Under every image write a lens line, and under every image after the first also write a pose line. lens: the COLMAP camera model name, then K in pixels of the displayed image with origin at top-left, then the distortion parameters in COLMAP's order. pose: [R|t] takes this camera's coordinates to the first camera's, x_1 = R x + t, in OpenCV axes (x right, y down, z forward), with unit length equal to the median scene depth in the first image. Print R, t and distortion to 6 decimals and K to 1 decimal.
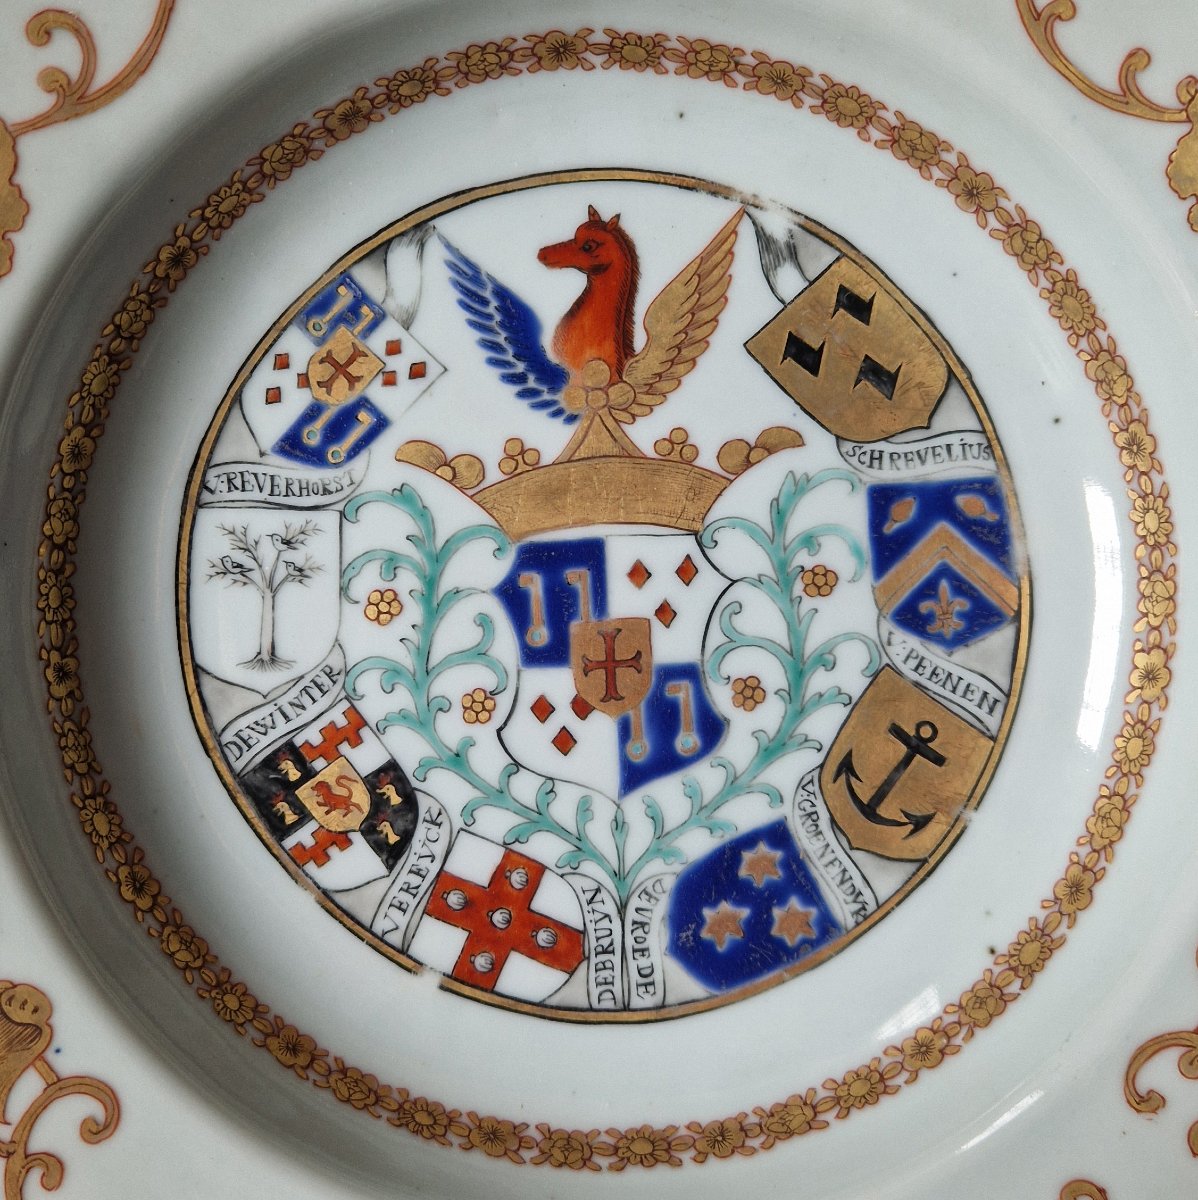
lens RADIAL K [[1699.3, 0, 605.5], [0, 1699.3, 598.6], [0, 0, 1]] dist [0.015979, 0.000000]
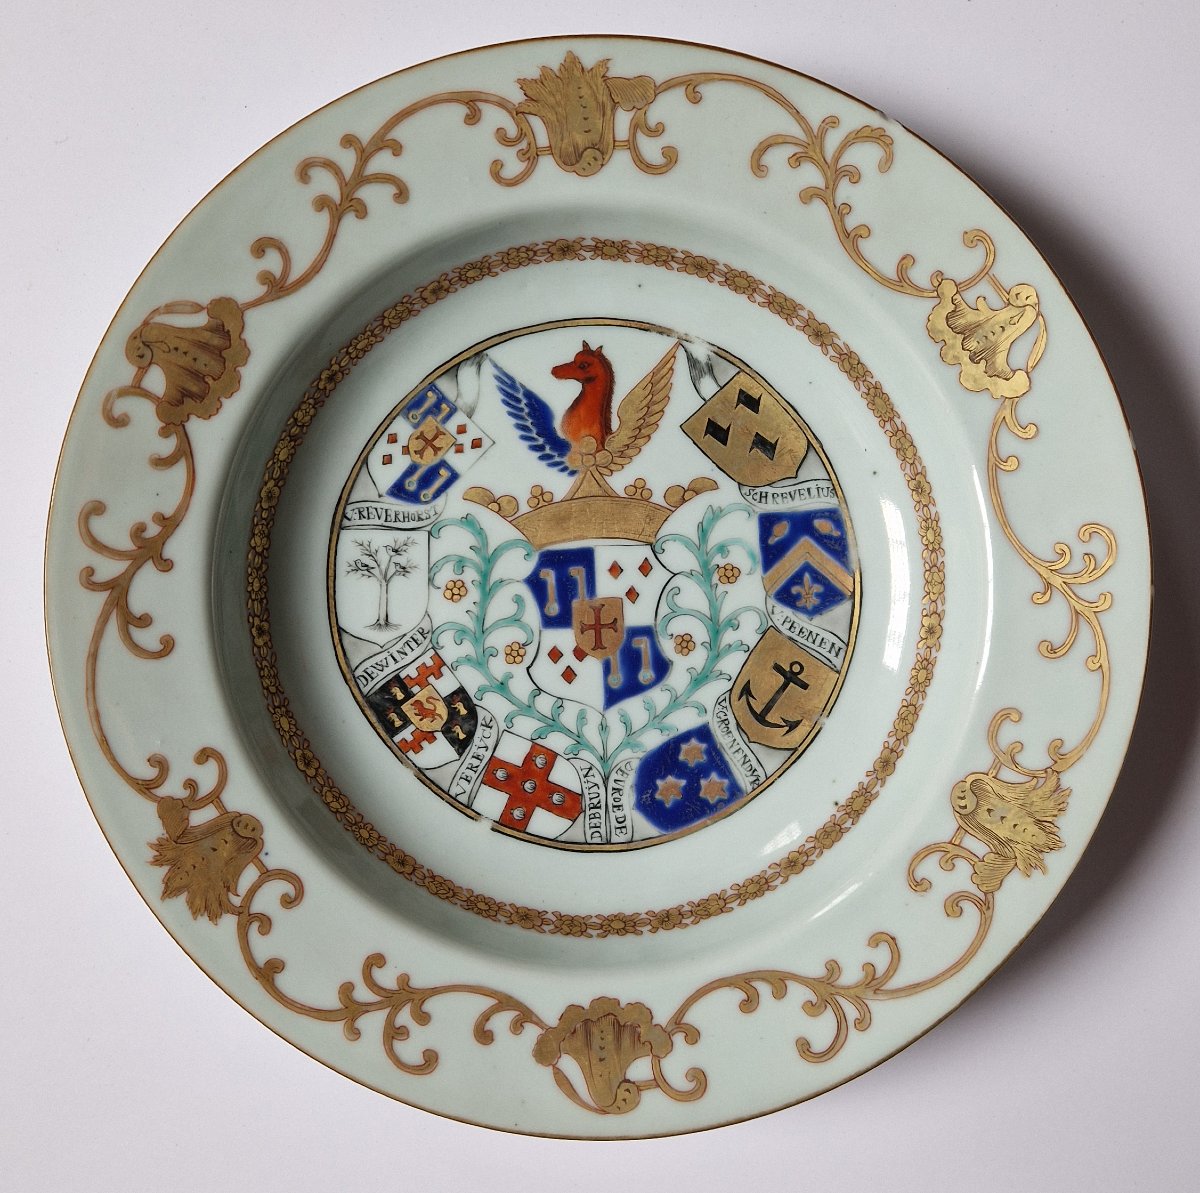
lens RADIAL K [[1699.3, 0, 600.5], [0, 1699.3, 593.9], [0, 0, 1]] dist [0.015979, 0.000000]
pose [[0.999942, -0.003681, -0.010078, 0.021914], [0.003533, 0.999887, -0.014591, 0.031721], [0.010131, 0.014555, 0.999843, -0.601538]]
